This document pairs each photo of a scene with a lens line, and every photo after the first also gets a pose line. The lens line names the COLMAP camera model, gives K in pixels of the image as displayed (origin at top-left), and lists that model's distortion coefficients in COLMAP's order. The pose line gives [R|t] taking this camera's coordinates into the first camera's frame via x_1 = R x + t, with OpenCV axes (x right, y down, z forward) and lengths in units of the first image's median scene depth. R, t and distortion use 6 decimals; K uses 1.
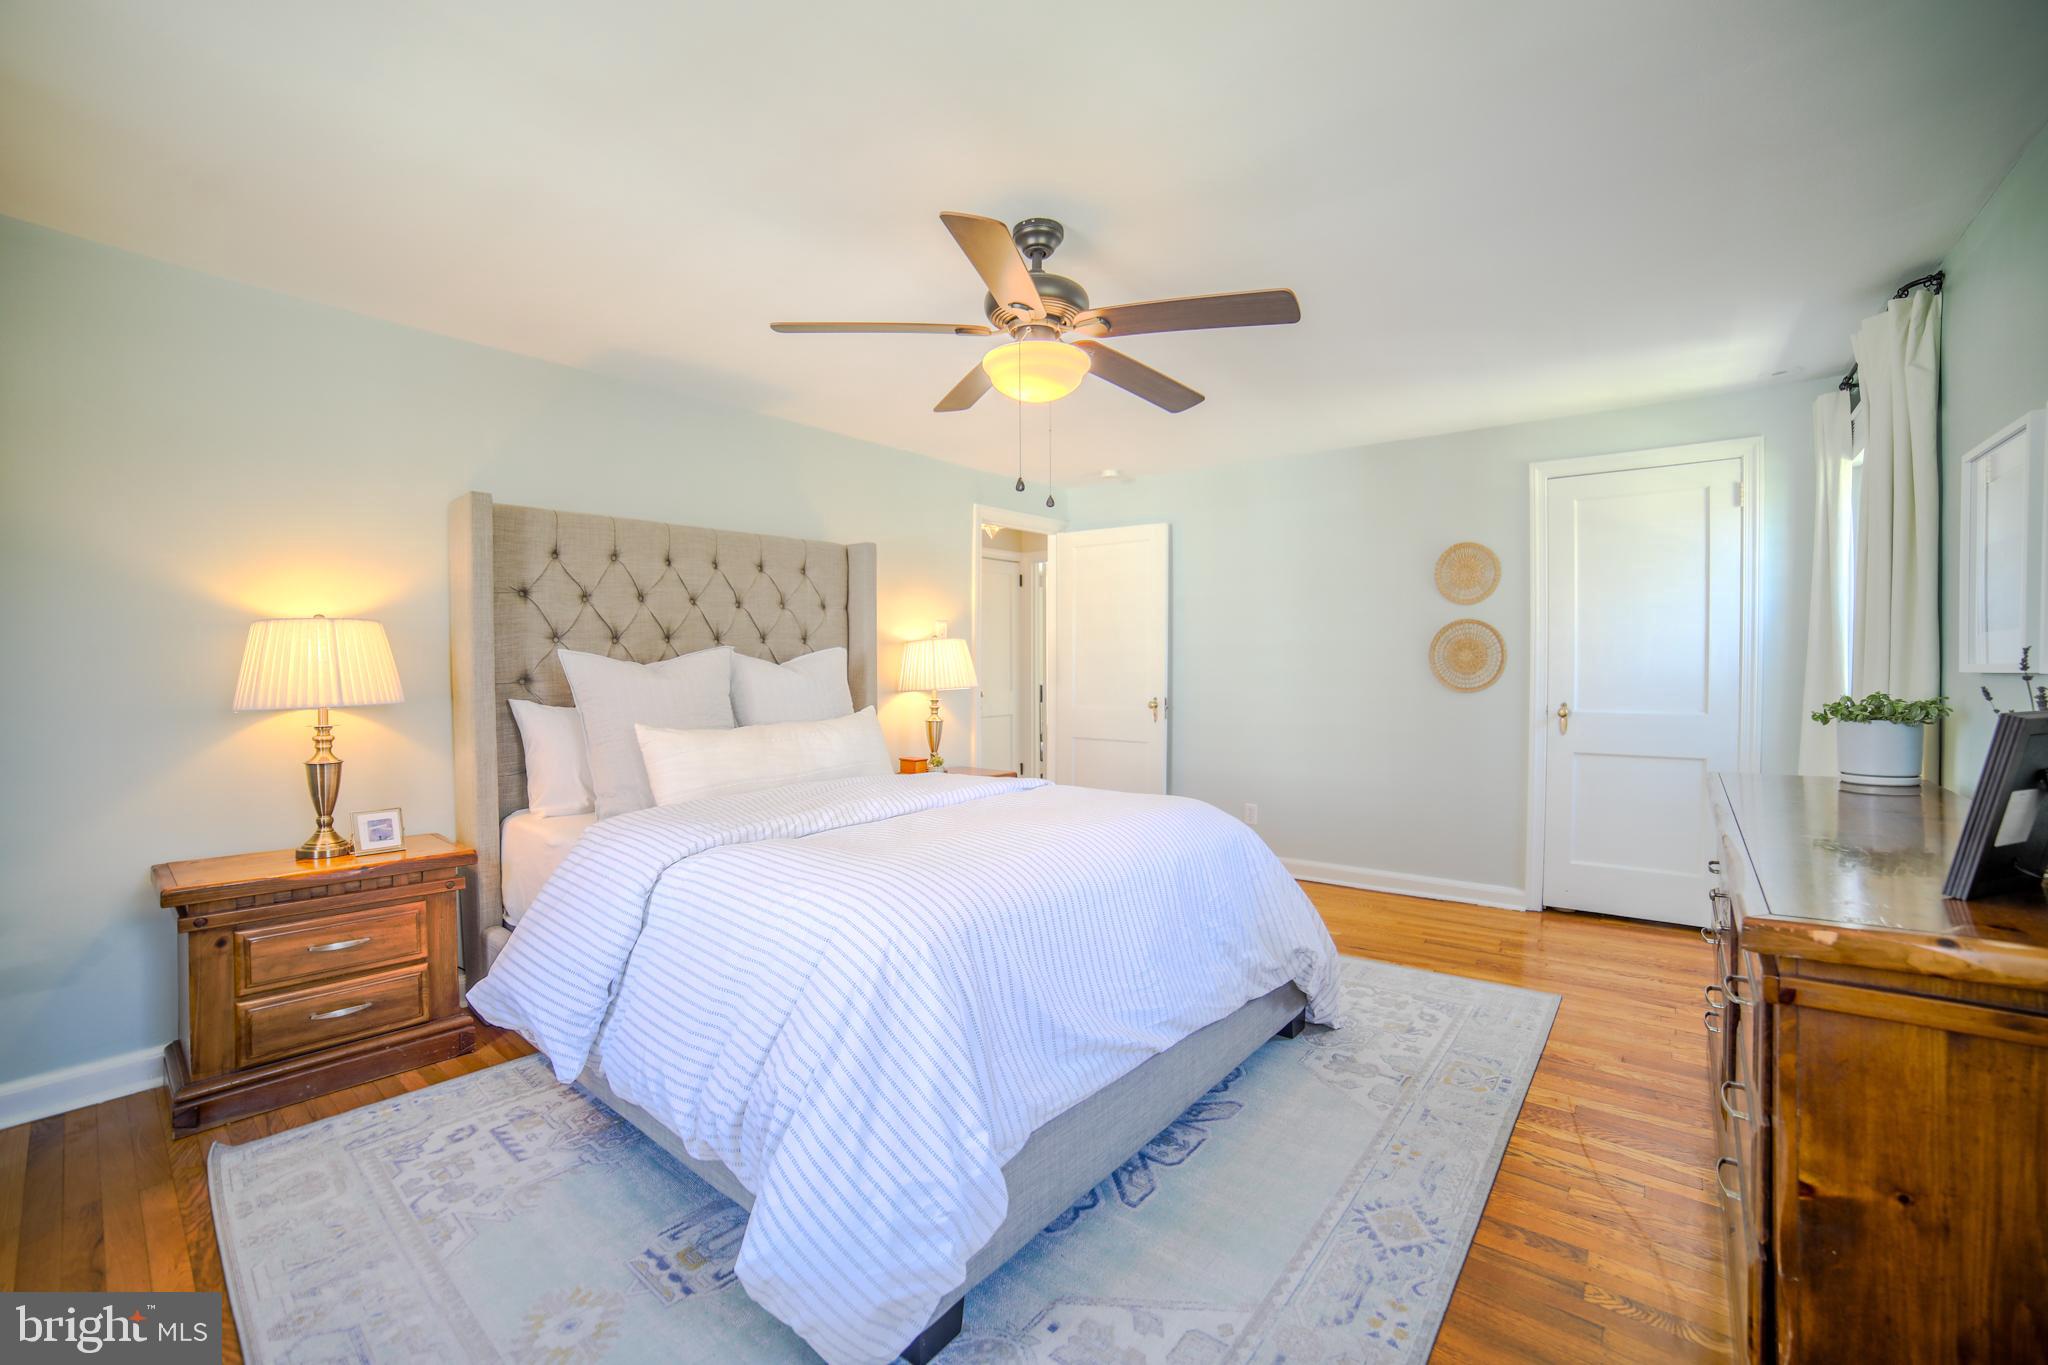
lens RADIAL K [[839.9, 0, 1024.0], [0, 839.9, 682.5], [0, 0, 1]] dist [-0.103385, 0.035699]
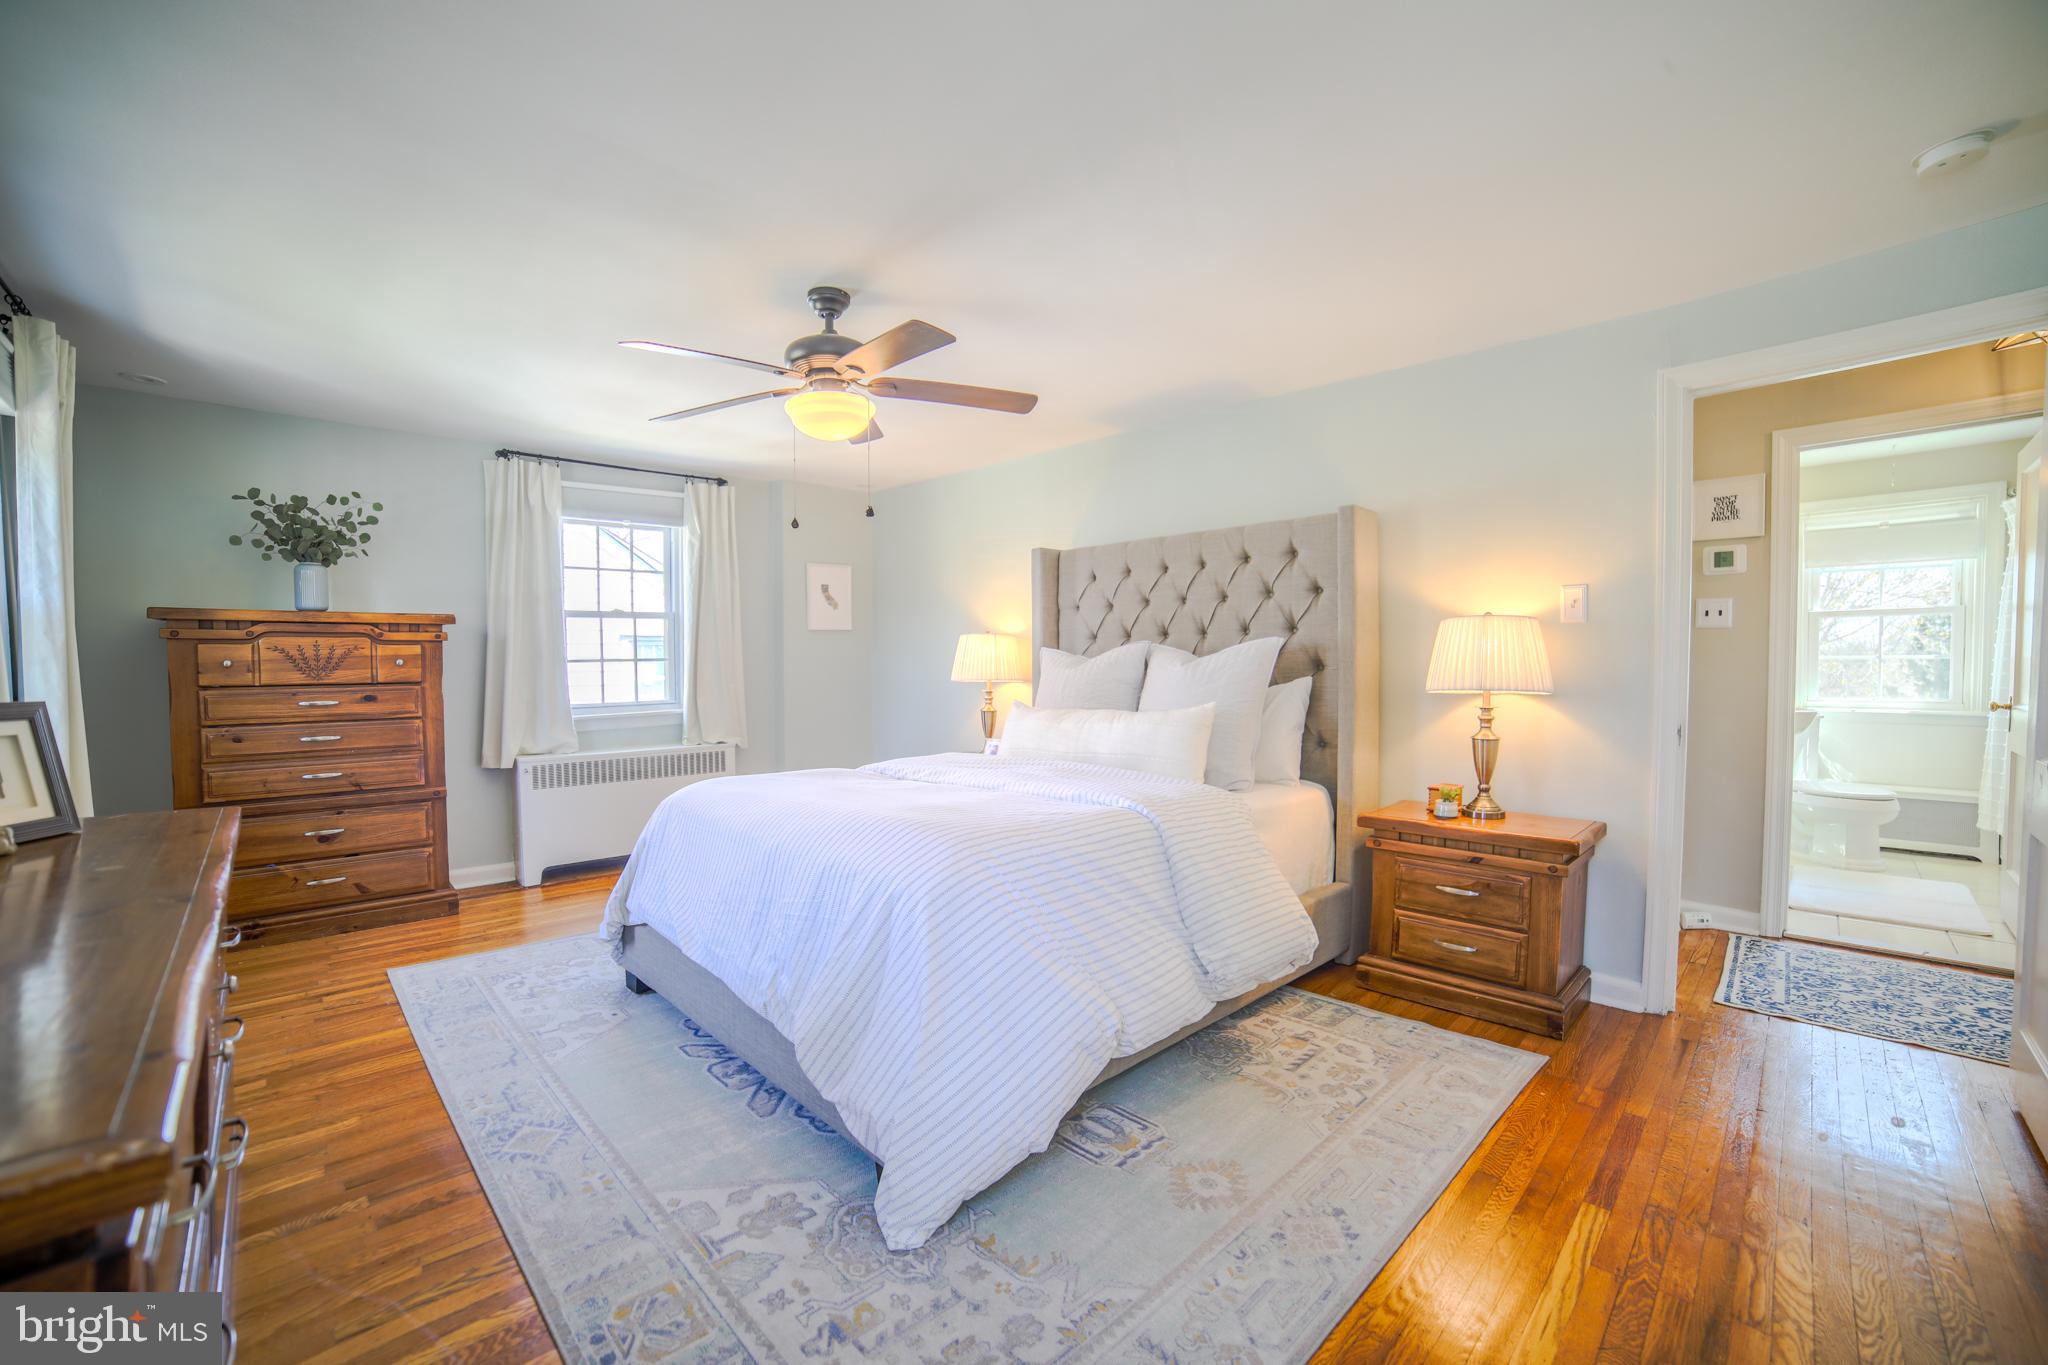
lens RADIAL K [[839.9, 0, 1024.0], [0, 839.9, 682.5], [0, 0, 1]] dist [-0.103385, 0.035699]
pose [[-0.117631, 0.028692, -0.992643, 0.820084], [-0.009756, 0.999501, 0.030046, -0.019226], [0.993009, 0.013219, -0.117292, 0.990678]]
